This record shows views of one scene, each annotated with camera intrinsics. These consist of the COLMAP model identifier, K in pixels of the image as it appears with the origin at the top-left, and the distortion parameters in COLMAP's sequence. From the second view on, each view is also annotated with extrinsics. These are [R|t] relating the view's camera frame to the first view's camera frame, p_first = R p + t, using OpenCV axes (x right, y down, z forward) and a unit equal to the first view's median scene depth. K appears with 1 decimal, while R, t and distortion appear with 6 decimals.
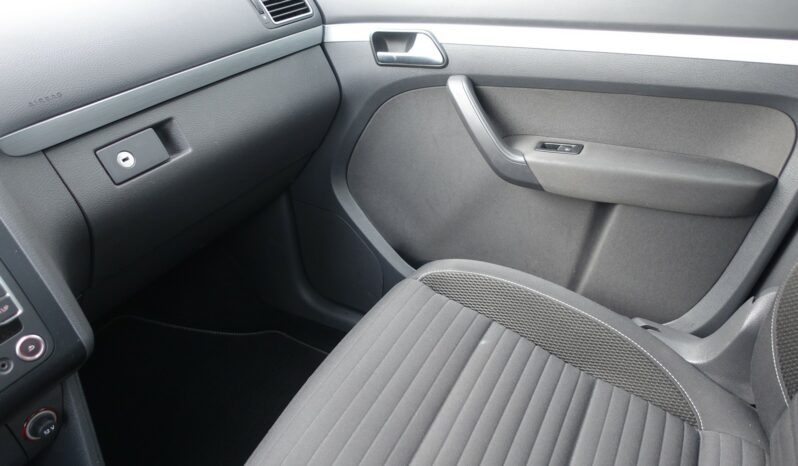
lens RADIAL K [[547.3, 0, 399.0], [0, 547.3, 233.0], [0, 0, 1]] dist [-0.009026, 0.002710]
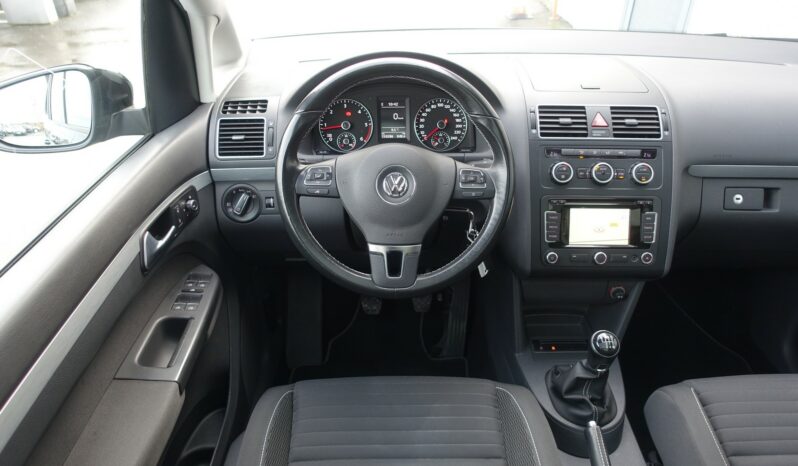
lens RADIAL K [[547.3, 0, 399.0], [0, 547.3, 233.0], [0, 0, 1]] dist [-0.009026, 0.002710]
pose [[0.495534, 0.504135, -0.707314, 0.241508], [-0.496679, 0.832517, 0.245407, 0.063653], [0.712570, 0.229701, 0.662934, -0.875913]]
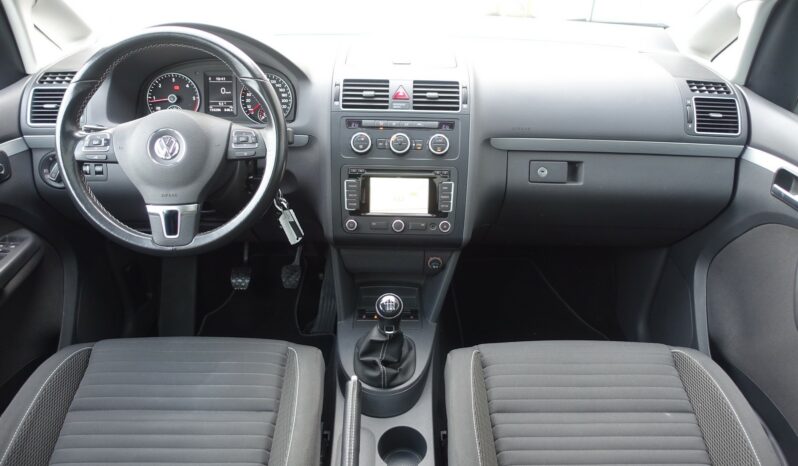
lens RADIAL K [[547.3, 0, 399.0], [0, 547.3, 233.0], [0, 0, 1]] dist [-0.009026, 0.002710]
pose [[0.485762, 0.507698, -0.711532, 0.639020], [-0.505012, 0.827426, 0.245620, -0.169961], [0.713441, 0.240019, 0.658326, -0.458336]]
